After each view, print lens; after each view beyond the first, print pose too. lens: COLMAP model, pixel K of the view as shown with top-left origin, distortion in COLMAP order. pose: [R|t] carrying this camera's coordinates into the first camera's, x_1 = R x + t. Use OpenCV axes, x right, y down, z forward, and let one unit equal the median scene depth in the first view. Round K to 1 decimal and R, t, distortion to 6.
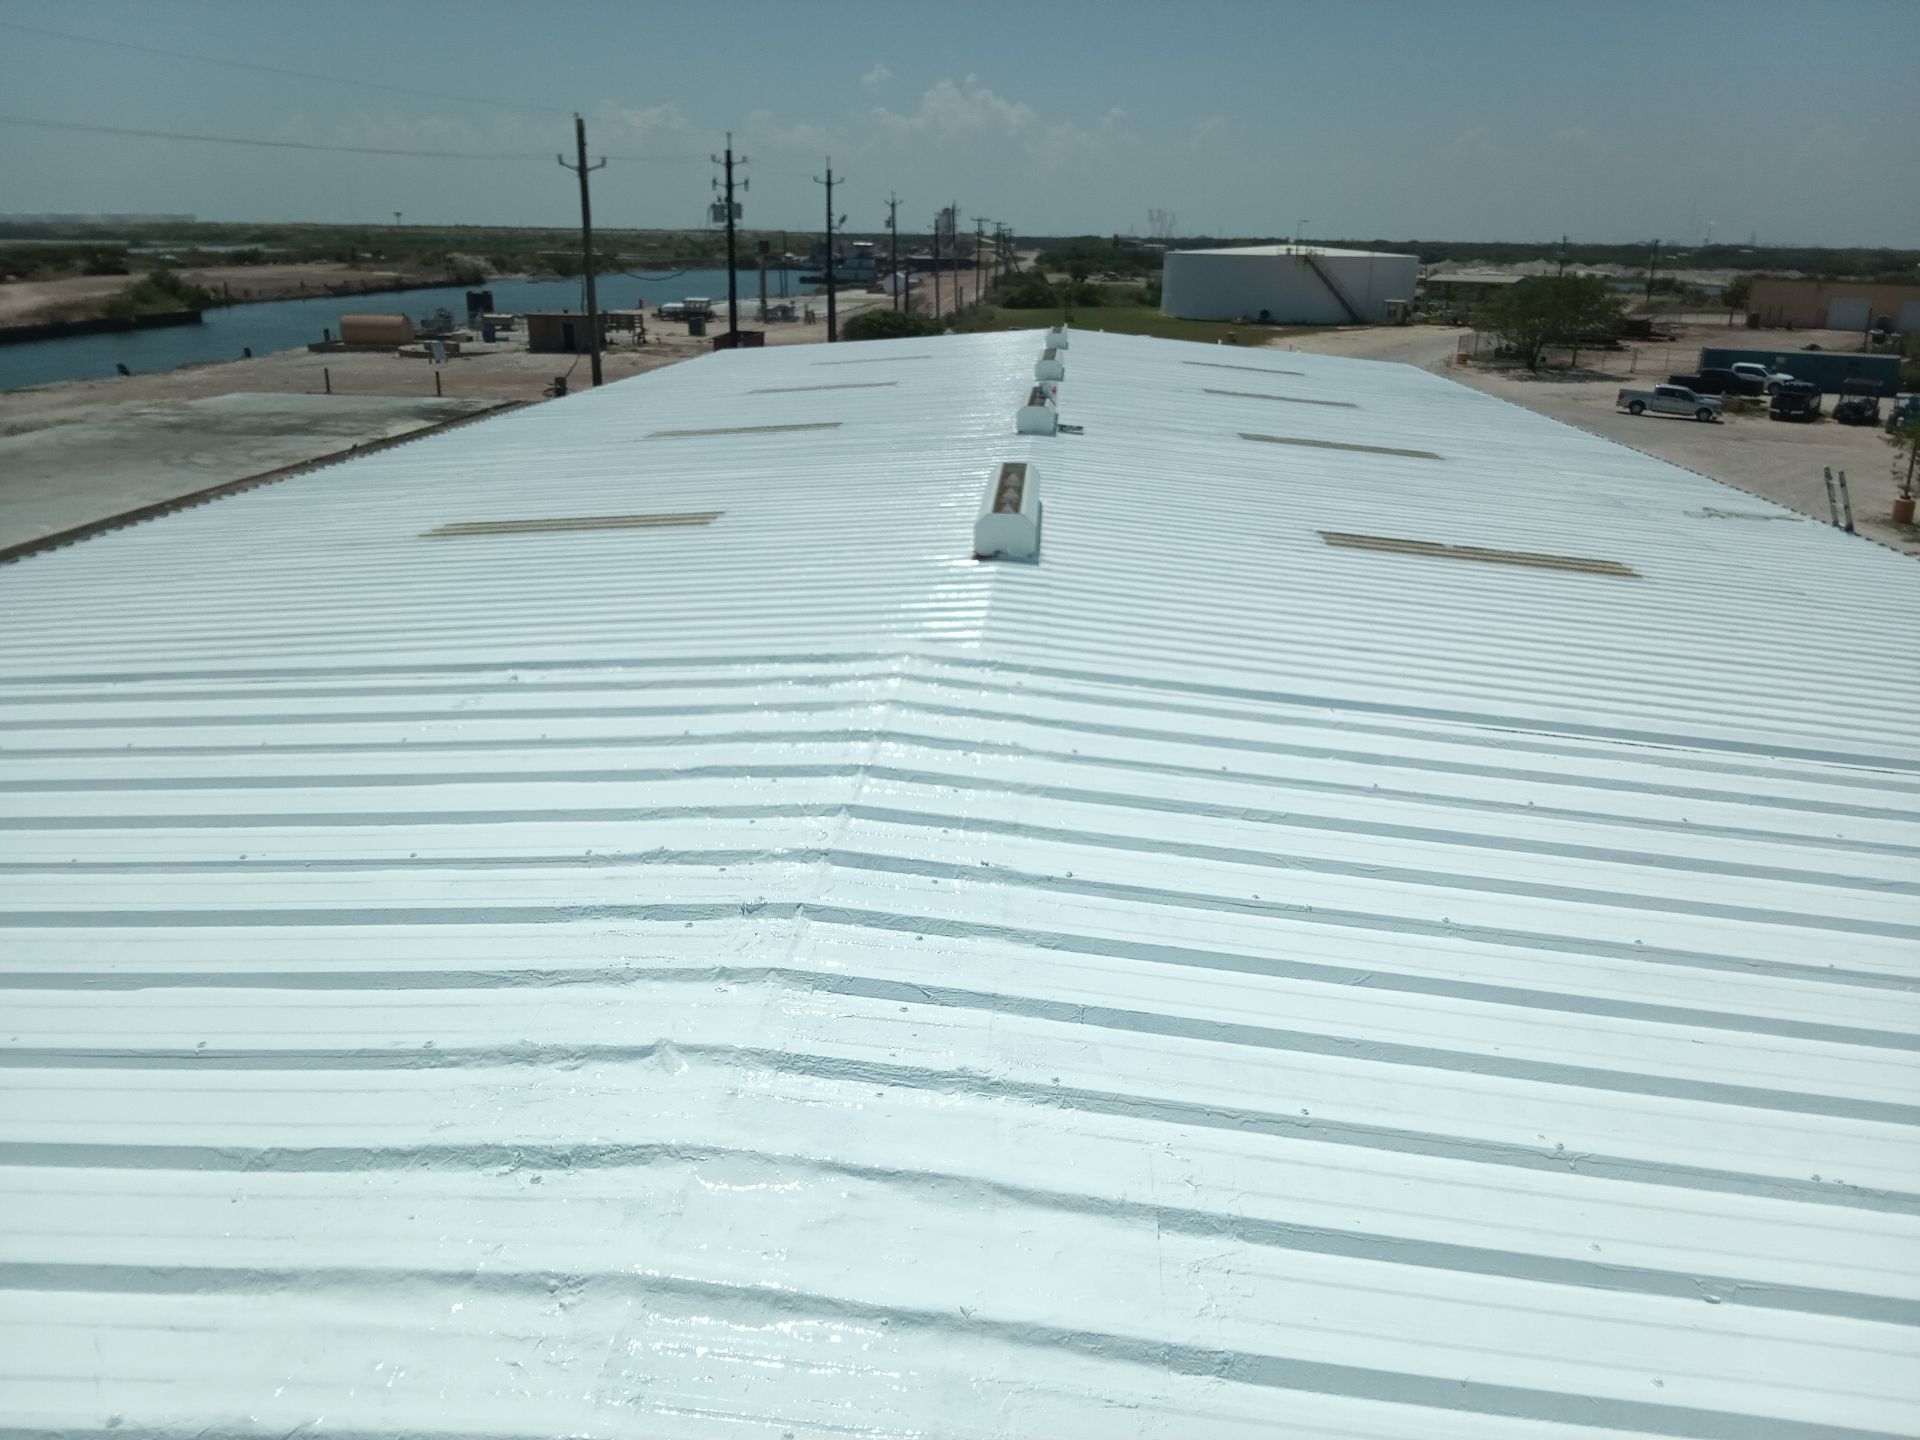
lens RADIAL K [[1420.0, 0, 973.1], [0, 1420.0, 732.0], [0, 0, 1]] dist [0.051103, -0.089364]
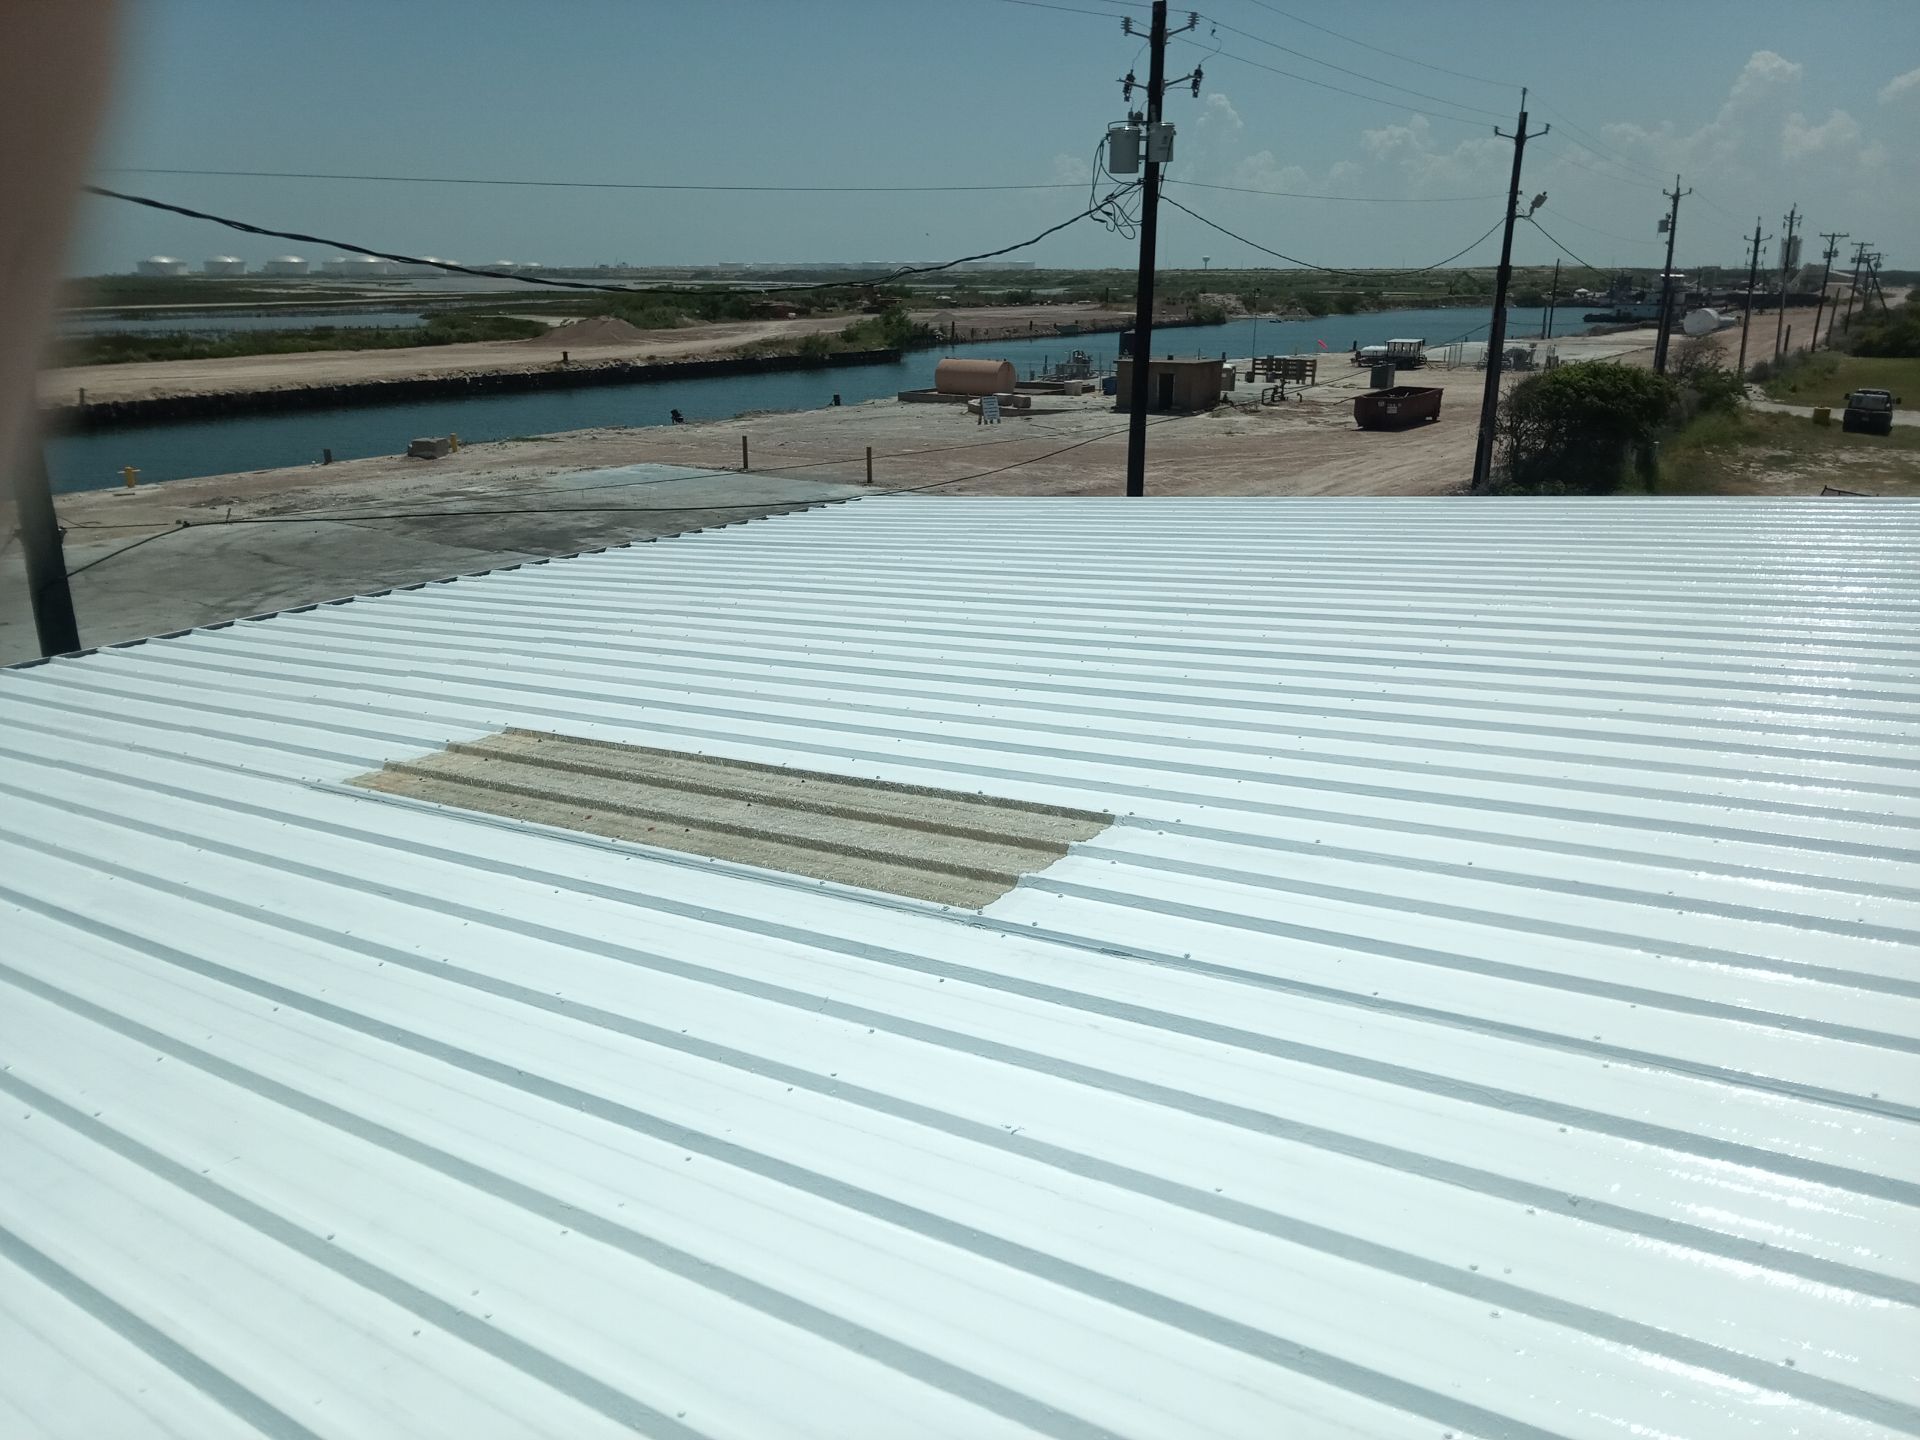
lens RADIAL K [[1413.7, 0, 965.2], [0, 1413.7, 749.7], [0, 0, 1]] dist [0.037365, -0.069746]
pose [[0.866341, 0.145333, -0.477841, 0.004542], [-0.151441, 0.988125, 0.025967, -0.060682], [0.475940, 0.049868, 0.878063, 0.197049]]
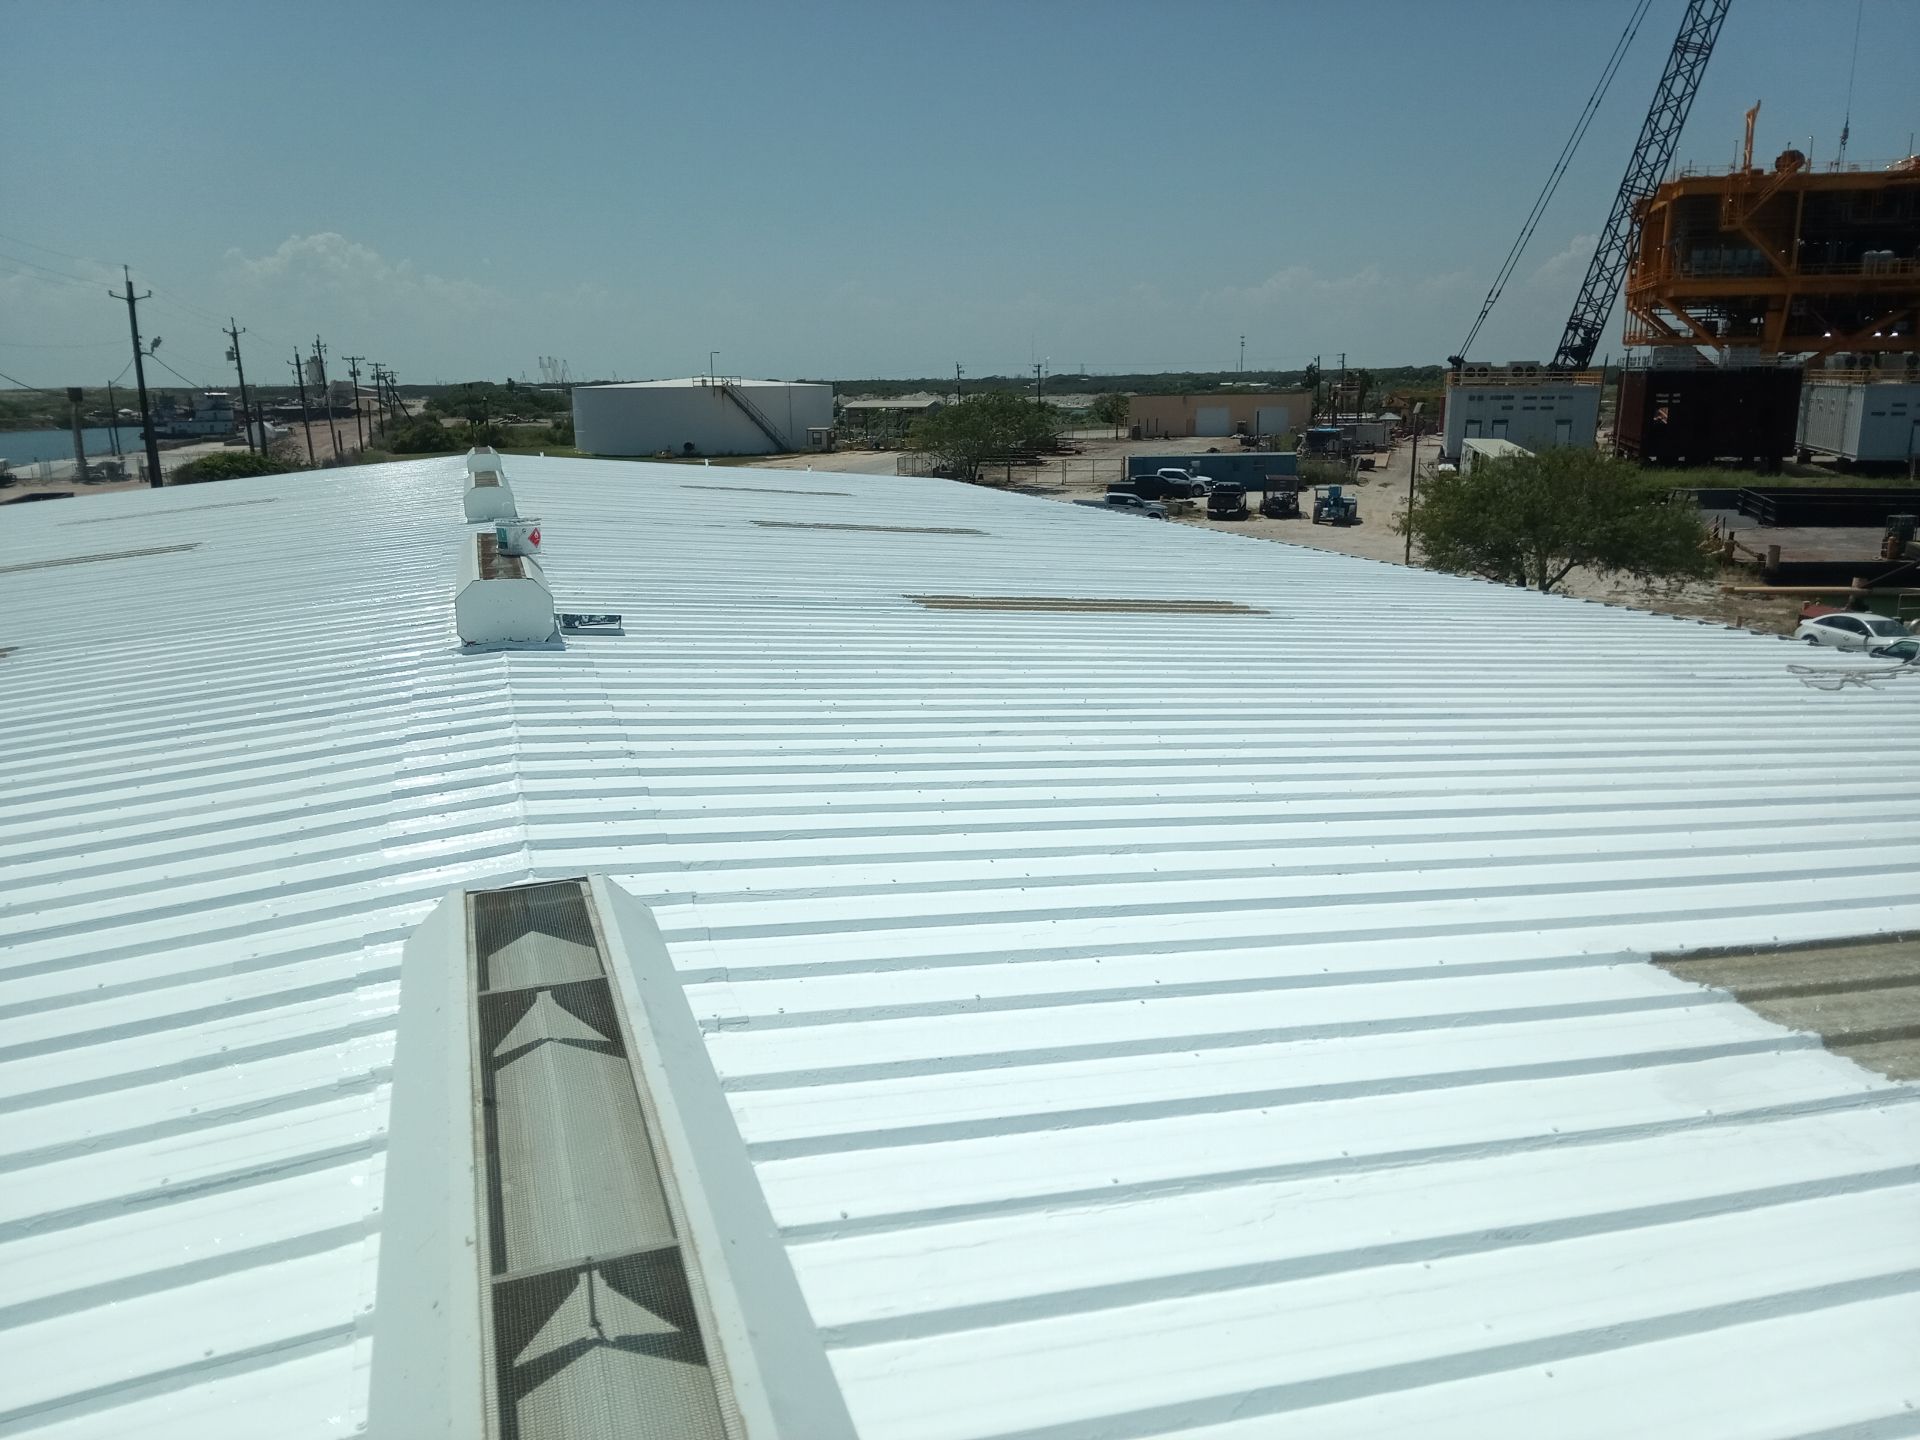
lens RADIAL K [[1421.1, 0, 967.1], [0, 1421.1, 723.7], [0, 0, 1]] dist [0.045473, -0.081737]
pose [[0.921652, -0.118012, 0.369636, 0.001347], [0.153278, 0.985880, -0.067426, -0.017276], [-0.356459, 0.118800, 0.926727, 0.071375]]
